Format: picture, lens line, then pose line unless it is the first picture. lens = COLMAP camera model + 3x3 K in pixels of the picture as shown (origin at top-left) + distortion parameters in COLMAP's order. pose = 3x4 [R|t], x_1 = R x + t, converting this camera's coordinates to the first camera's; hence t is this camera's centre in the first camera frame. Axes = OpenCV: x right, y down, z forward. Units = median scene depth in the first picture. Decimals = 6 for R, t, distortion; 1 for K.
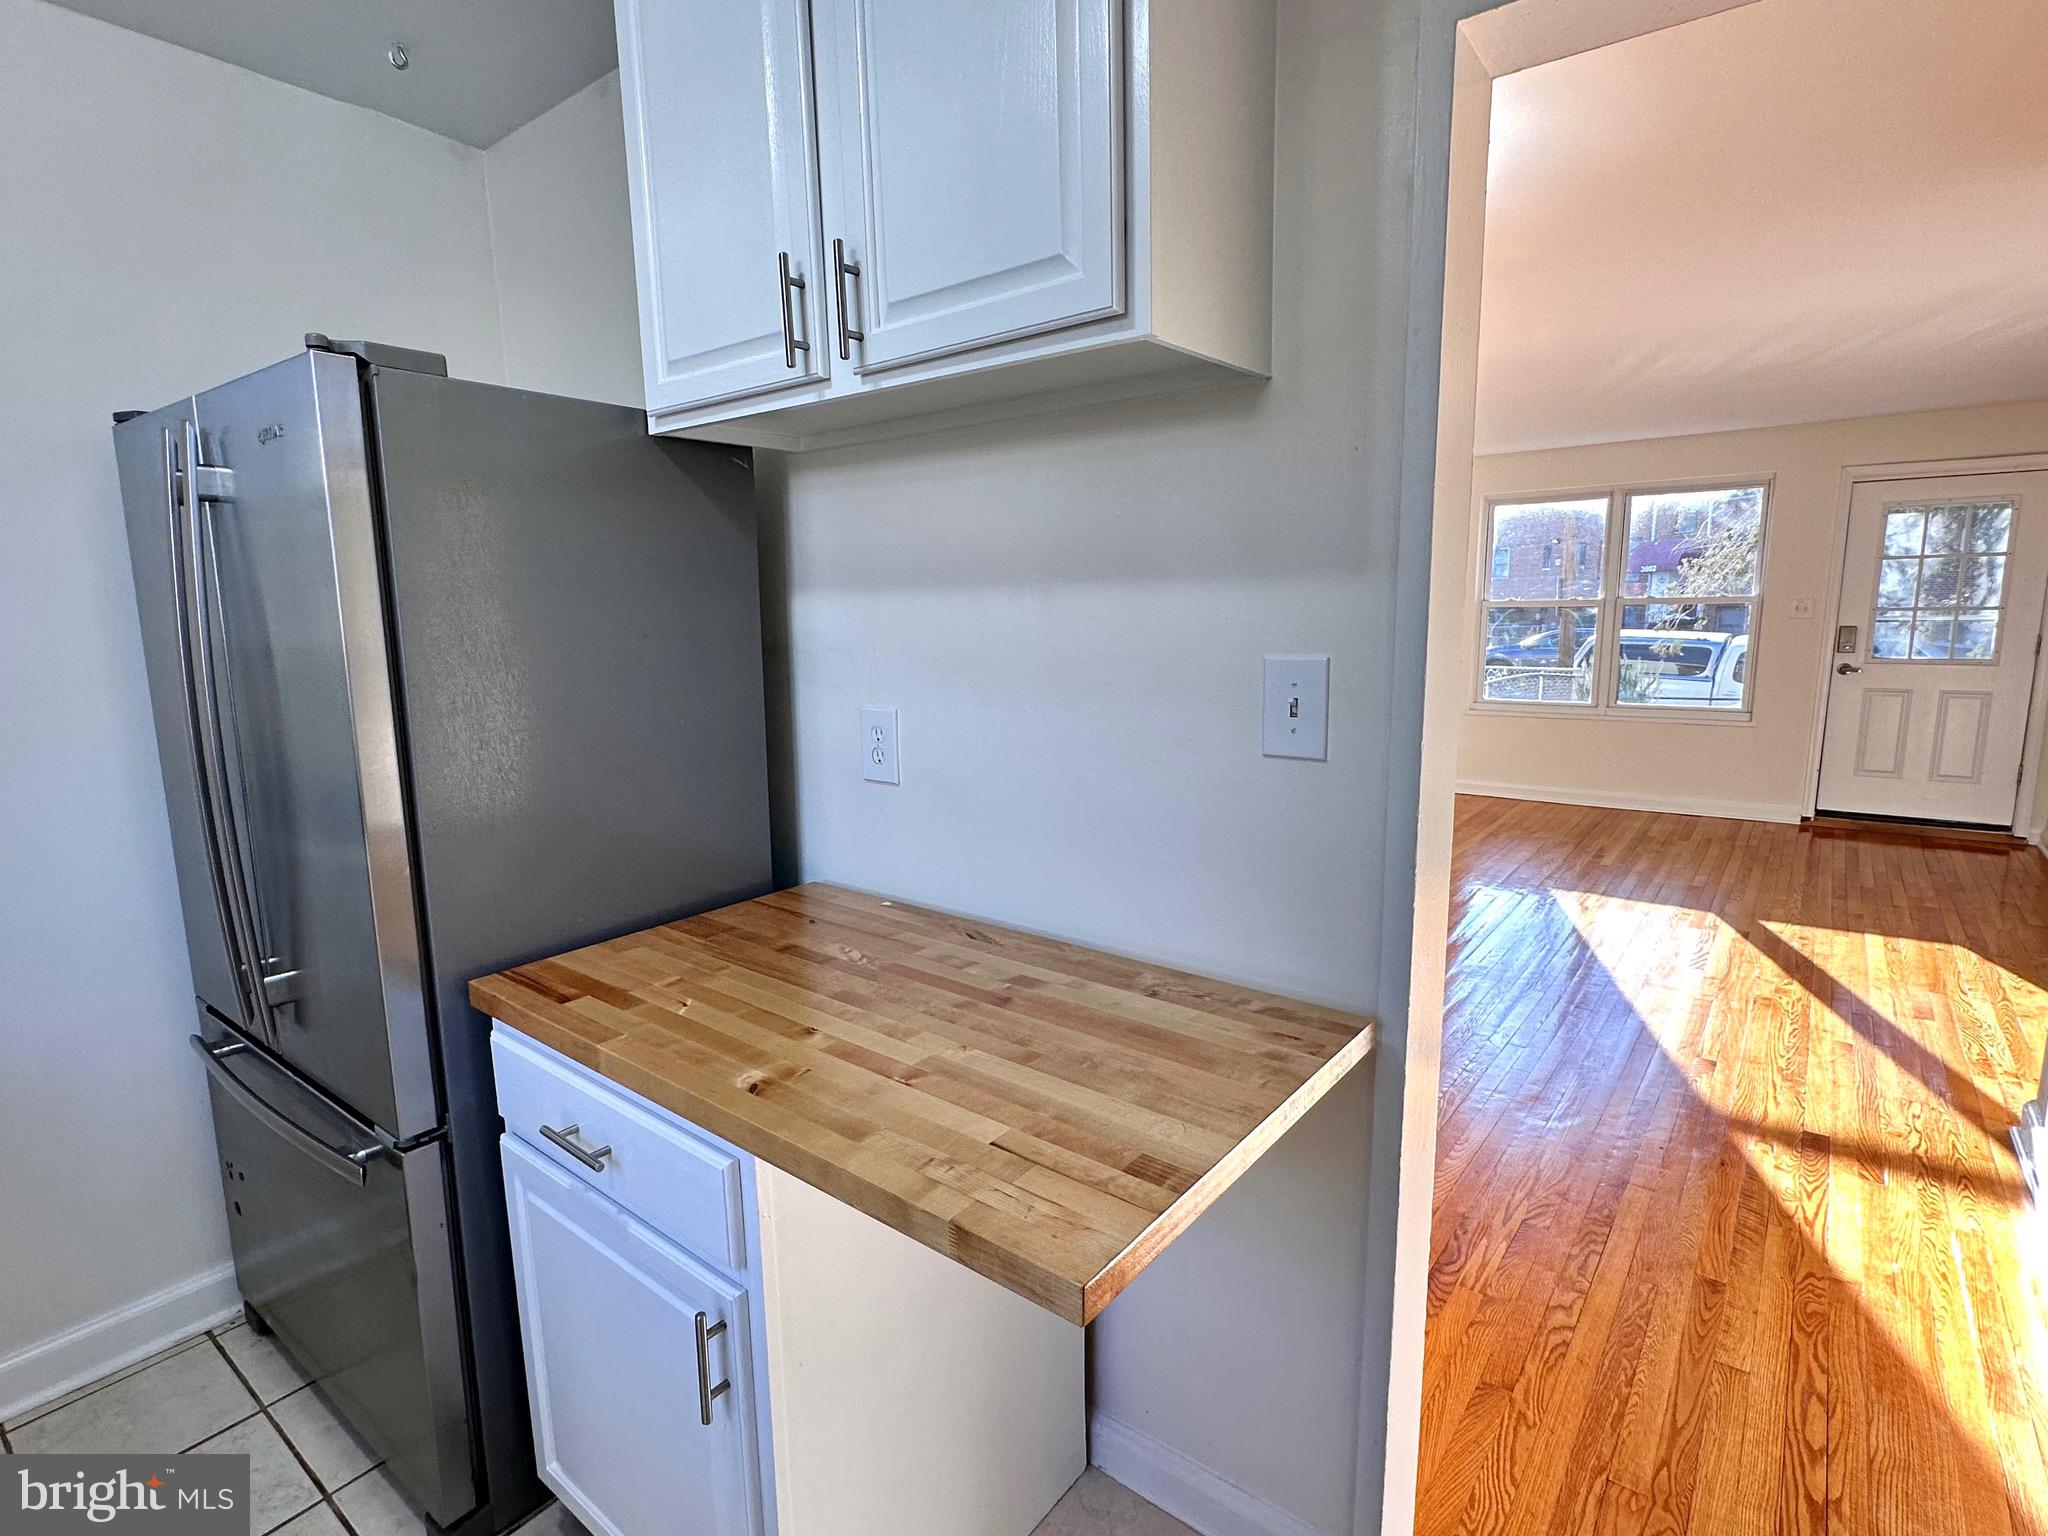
lens RADIAL K [[1033.6, 0, 1015.5], [0, 1033.6, 780.2], [0, 0, 1]] dist [-0.002241, 0.000418]
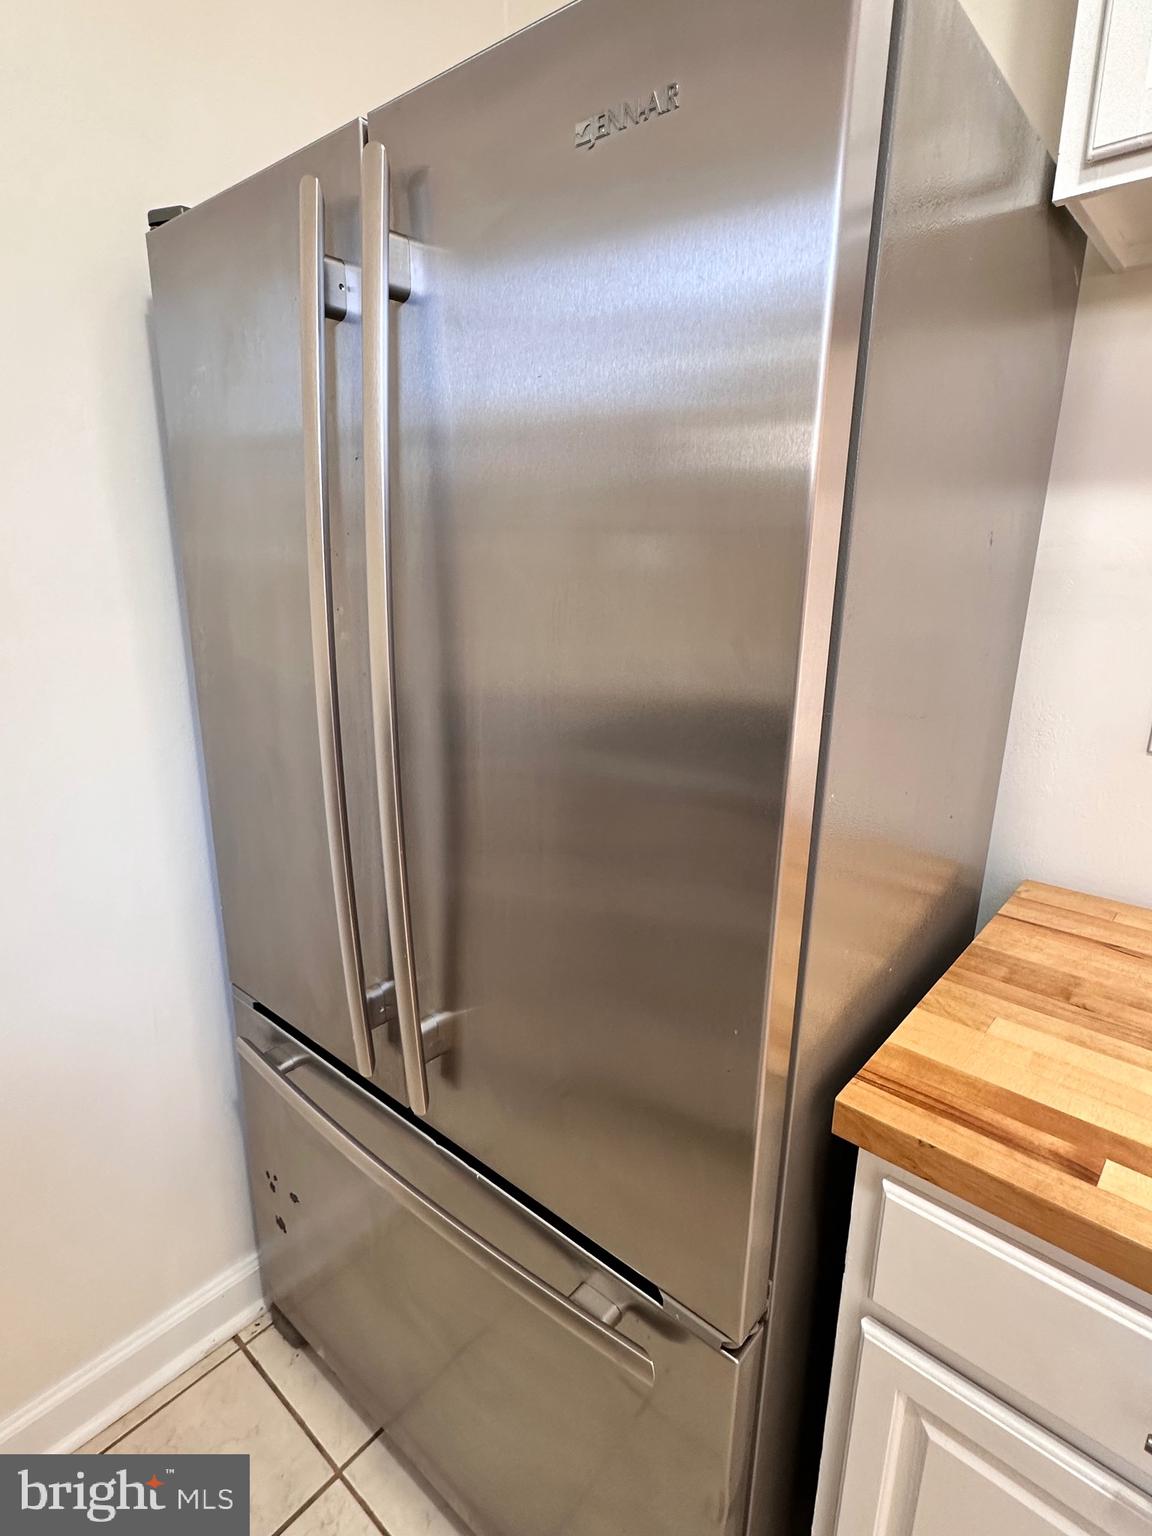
lens RADIAL K [[797.9, 0, 582.2], [0, 797.9, 768.6], [0, 0, 1]] dist [-0.003244, -0.000359]
pose [[0.998560, 0.032503, -0.042670, -0.478505], [-0.028187, 0.994775, 0.098118, -0.032662], [0.045637, -0.096774, 0.994260, 0.383001]]
